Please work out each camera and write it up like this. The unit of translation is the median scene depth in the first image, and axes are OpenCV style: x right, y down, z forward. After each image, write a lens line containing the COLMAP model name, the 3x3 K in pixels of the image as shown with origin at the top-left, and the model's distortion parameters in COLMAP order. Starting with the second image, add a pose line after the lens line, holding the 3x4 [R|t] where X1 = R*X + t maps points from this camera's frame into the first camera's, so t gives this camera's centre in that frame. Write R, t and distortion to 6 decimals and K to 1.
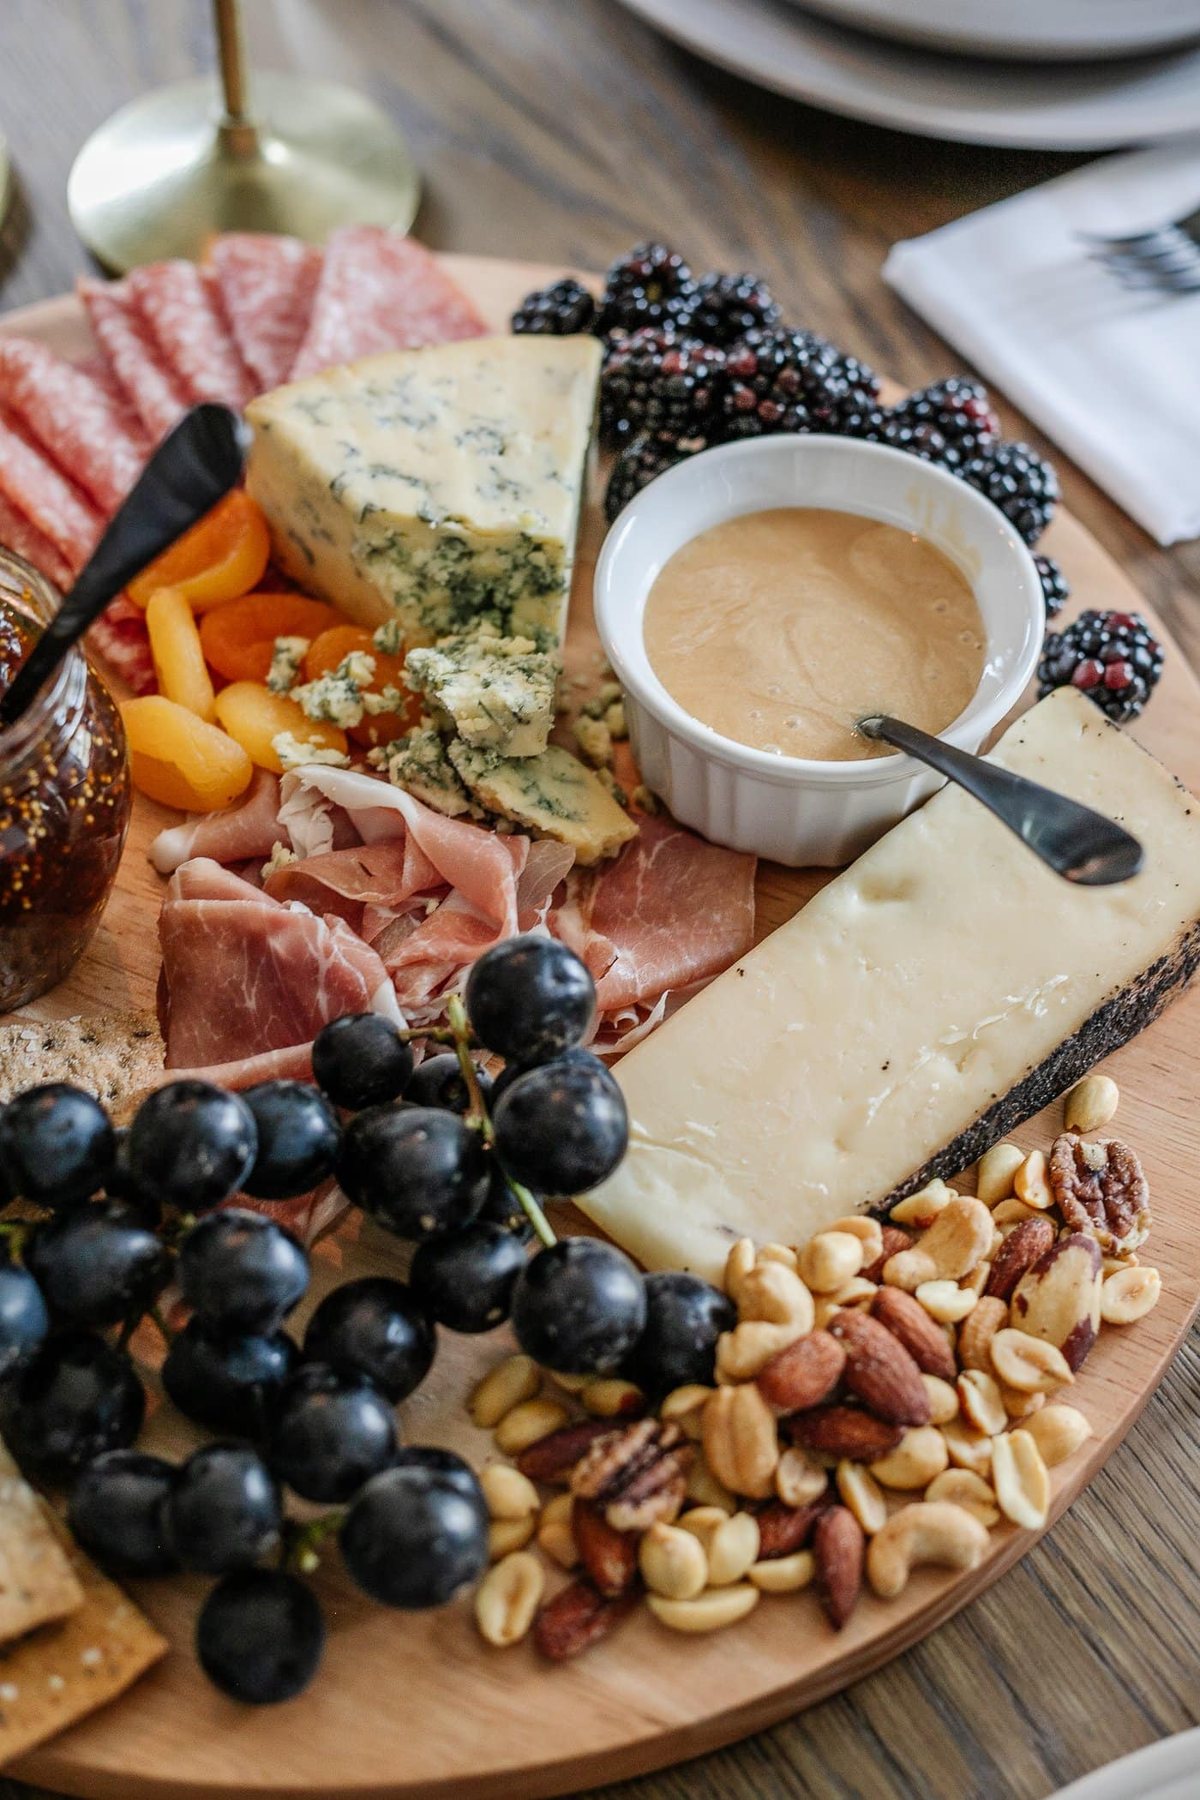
lens RADIAL K [[2850.8, 0, 598.1], [0, 2850.8, 901.8], [0, 0, 1]] dist [-0.116912, 0.000000]
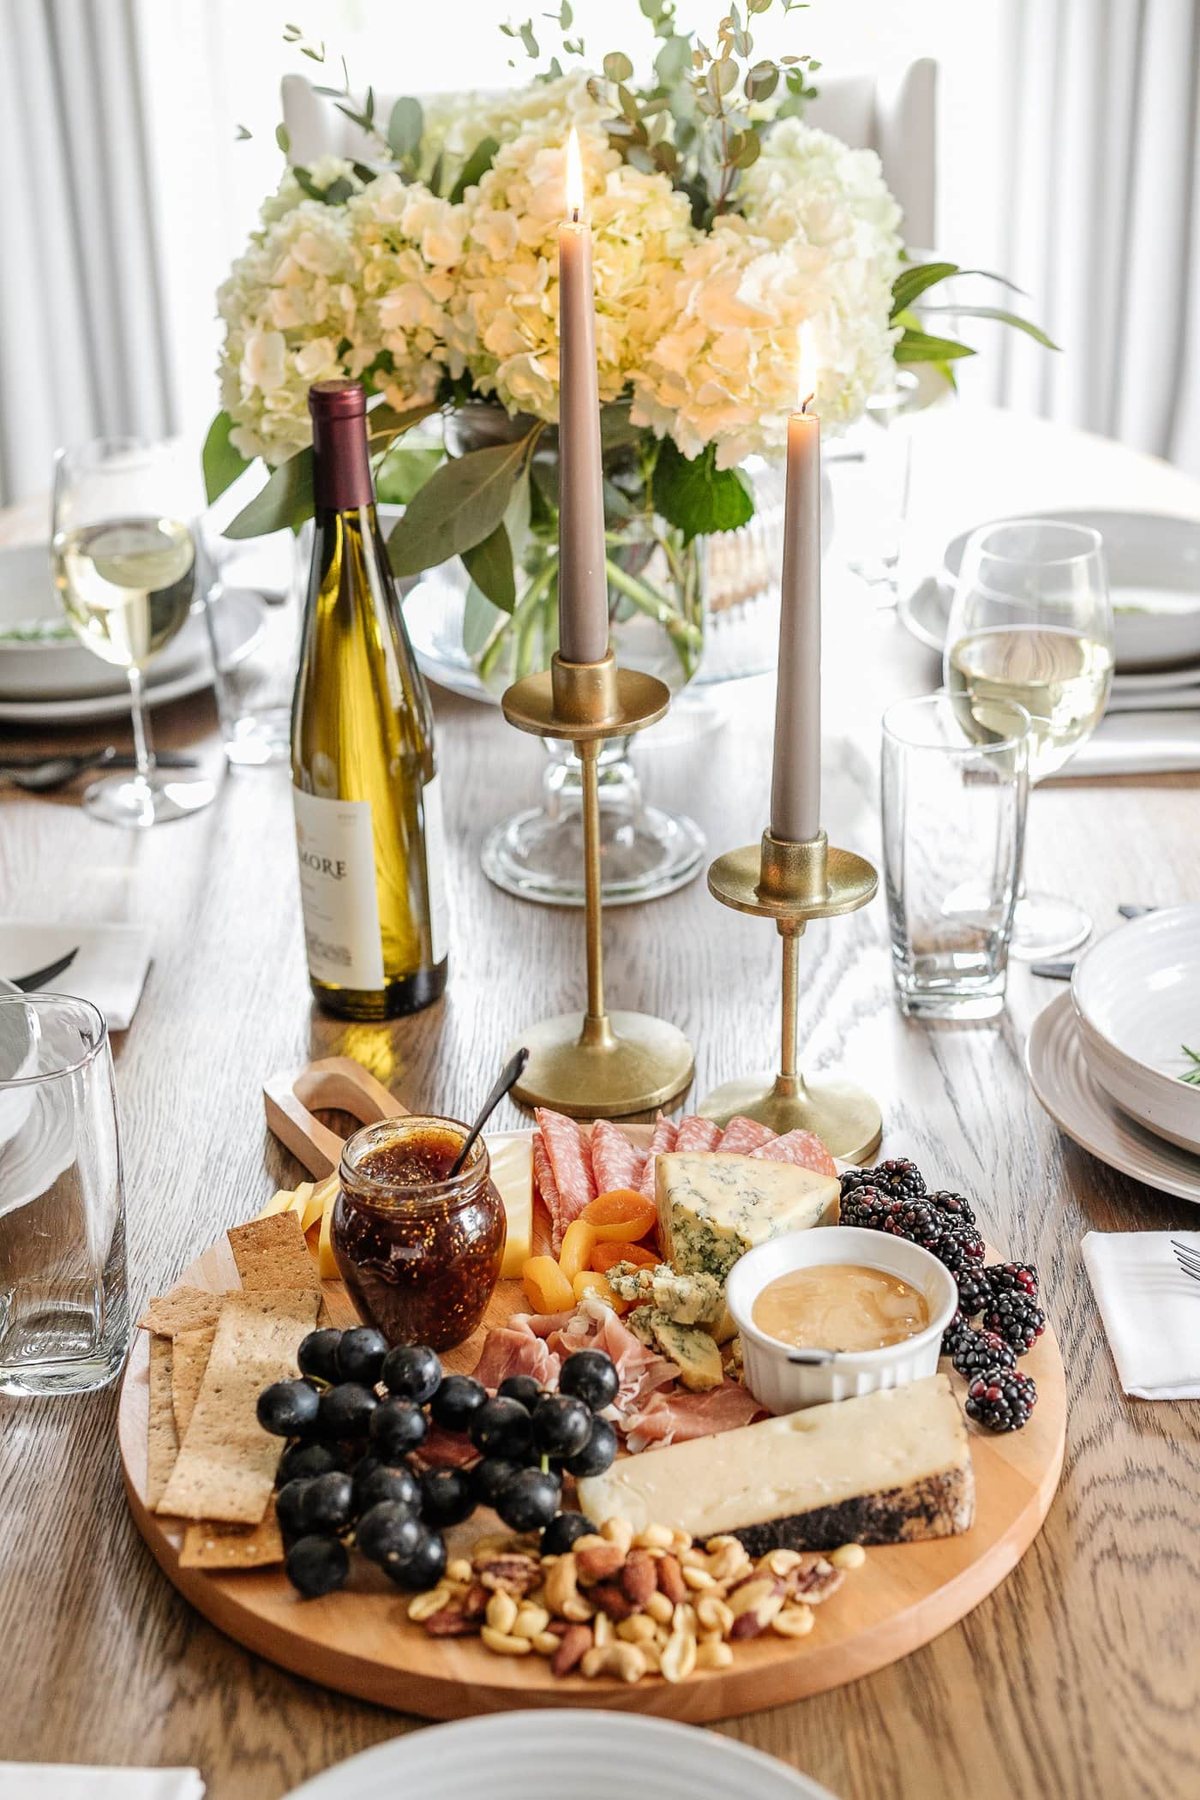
lens RADIAL K [[2652.9, 0, 605.9], [0, 2652.9, 896.6], [0, 0, 1]] dist [-0.058984, 0.000000]
pose [[0.834587, 0.197480, -0.514263, 0.894628], [-0.417539, 0.835721, -0.356695, 0.414981], [0.359341, 0.512418, 0.779937, -0.669457]]
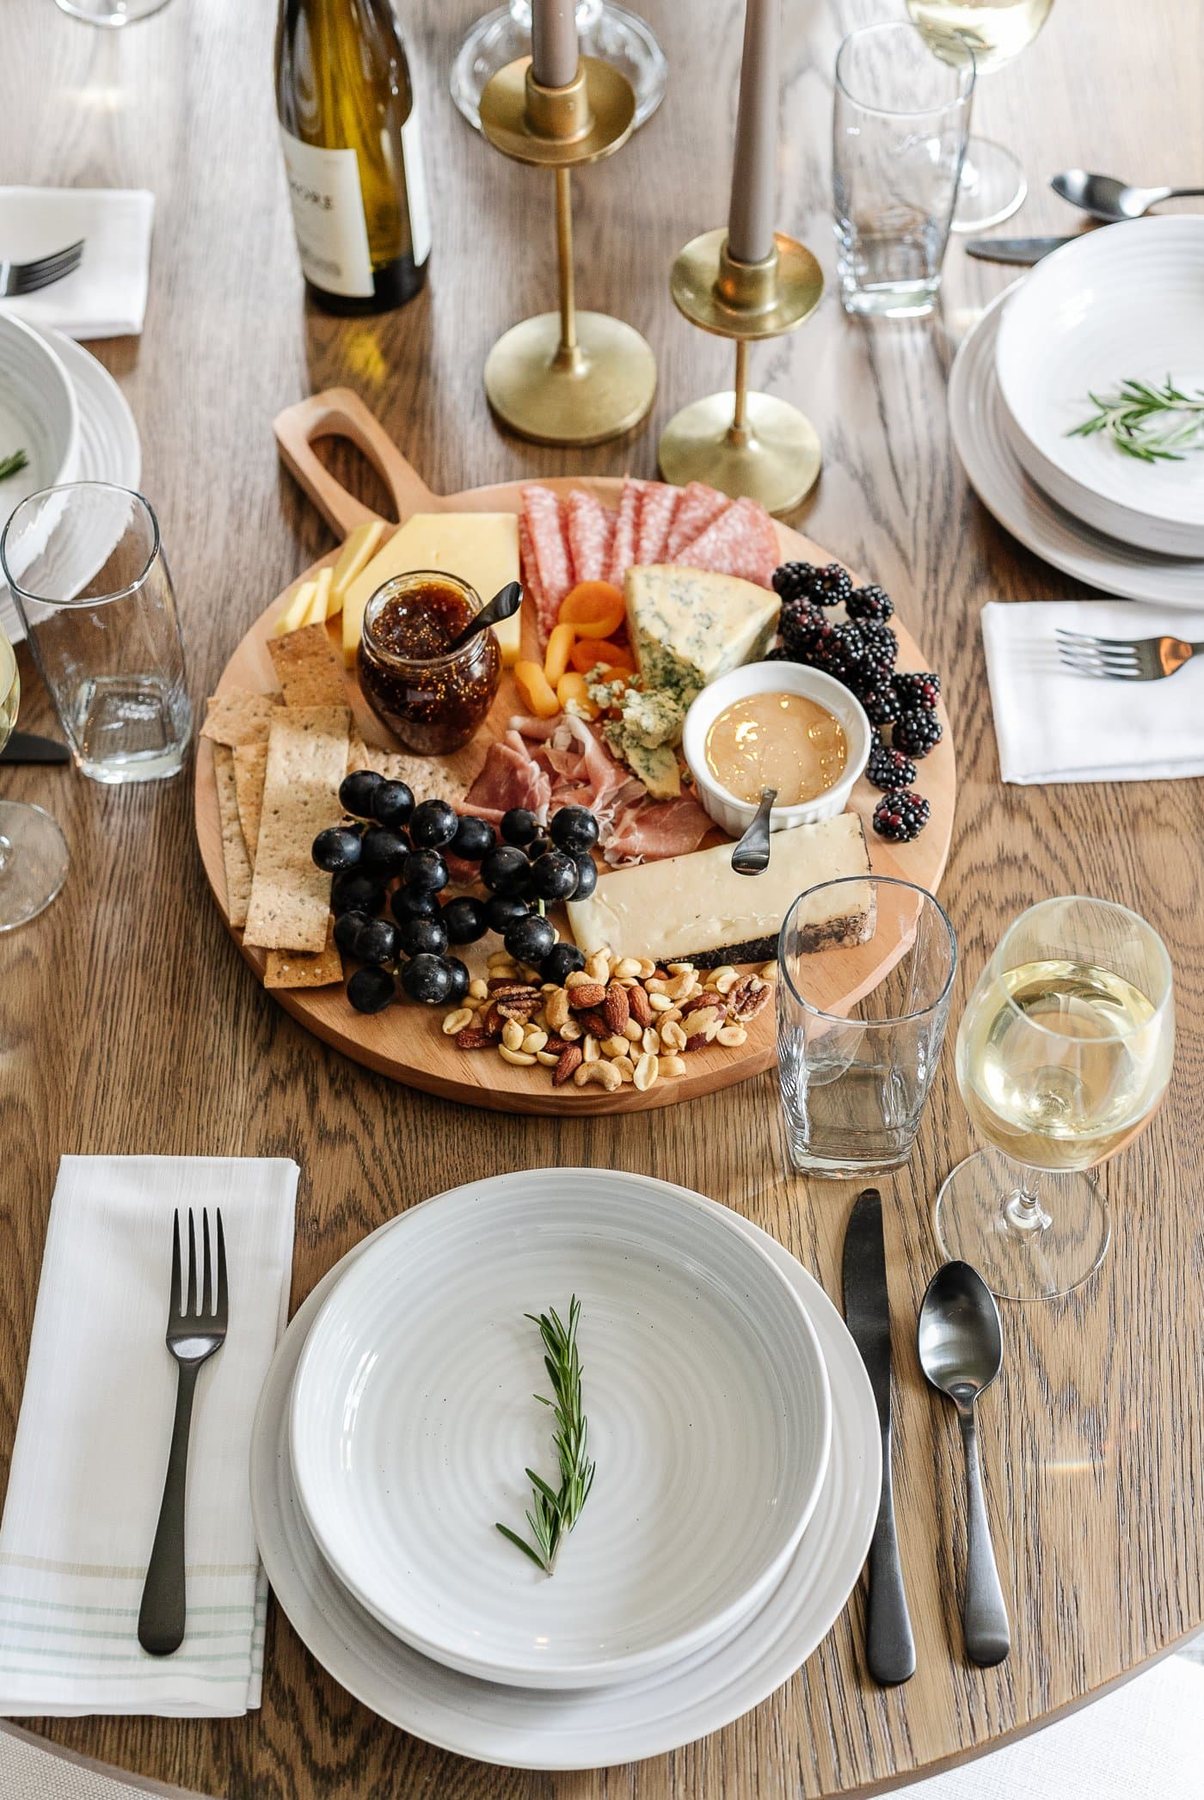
lens RADIAL K [[2850.8, 0, 599.7], [0, 2850.8, 900.3], [0, 0, 1]] dist [-0.116912, 0.000000]
pose [[0.845827, 0.423203, -0.324770, 0.861407], [-0.406507, 0.905557, 0.121318, -0.231367], [0.345440, 0.029407, 0.937980, -1.426978]]
